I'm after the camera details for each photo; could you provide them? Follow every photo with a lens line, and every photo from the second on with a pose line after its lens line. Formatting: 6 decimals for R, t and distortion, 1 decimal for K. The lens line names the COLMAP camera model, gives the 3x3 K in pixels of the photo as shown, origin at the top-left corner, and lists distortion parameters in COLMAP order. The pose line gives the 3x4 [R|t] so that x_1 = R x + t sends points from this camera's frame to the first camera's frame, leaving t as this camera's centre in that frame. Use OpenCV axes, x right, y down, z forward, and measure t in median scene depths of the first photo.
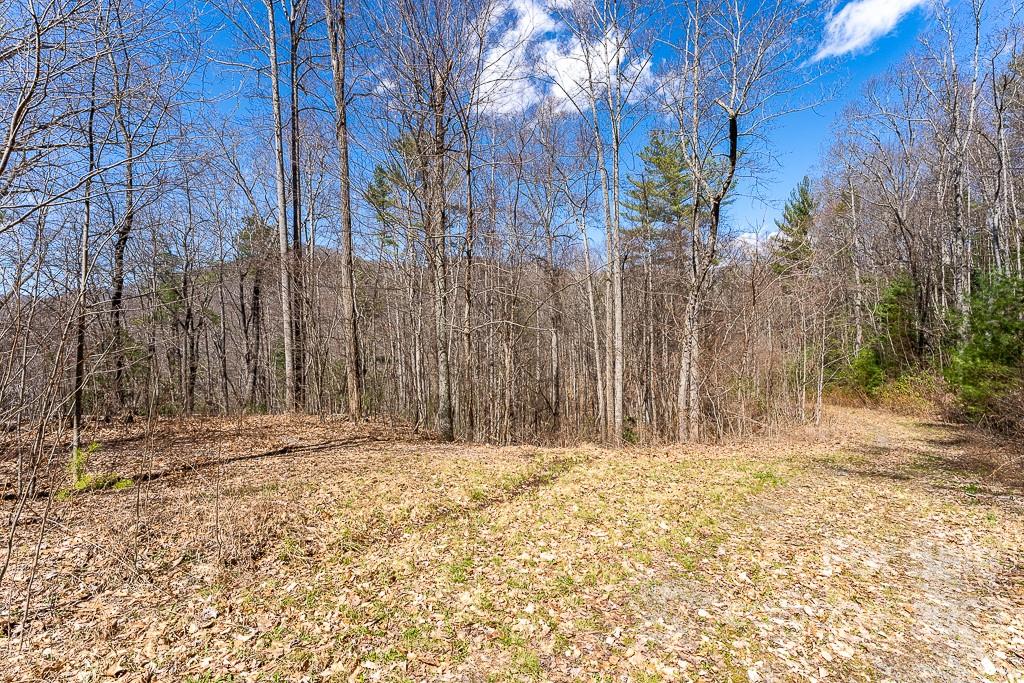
lens RADIAL K [[444.5, 0, 511.9], [0, 444.5, 344.0], [0, 0, 1]] dist [-0.000271, -0.000061]
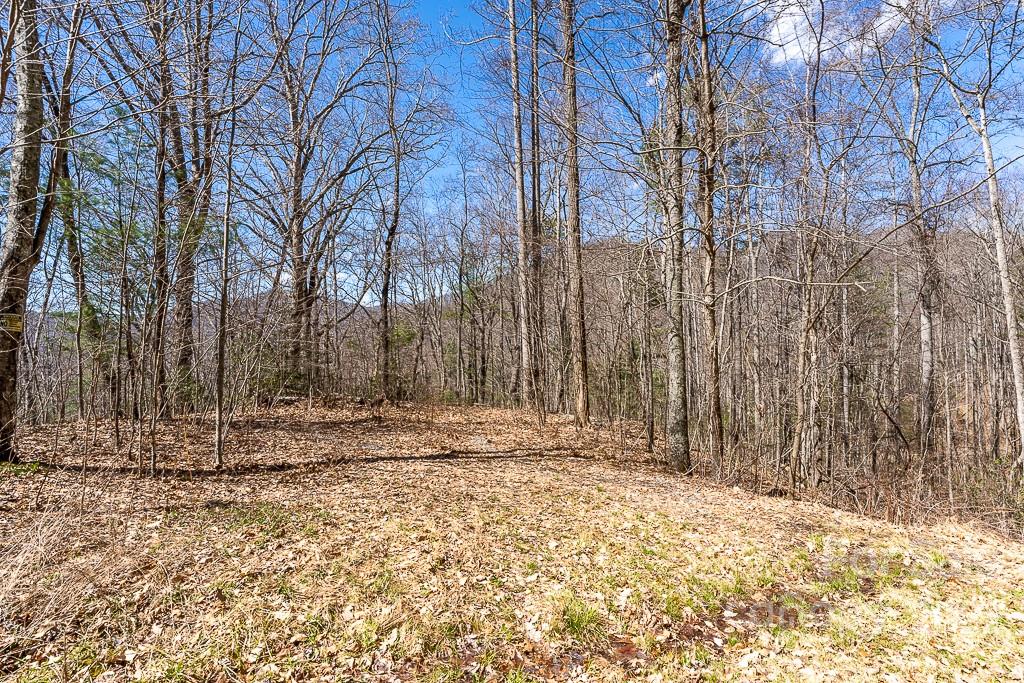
lens RADIAL K [[495.3, 0, 511.2], [0, 495.3, 343.6], [0, 0, 1]] dist [-0.000933, -0.000445]
pose [[0.814878, 0.004533, -0.579614, 0.074912], [0.000169, 0.999968, 0.008058, 0.025055], [0.579632, -0.006664, 0.814851, 0.260203]]
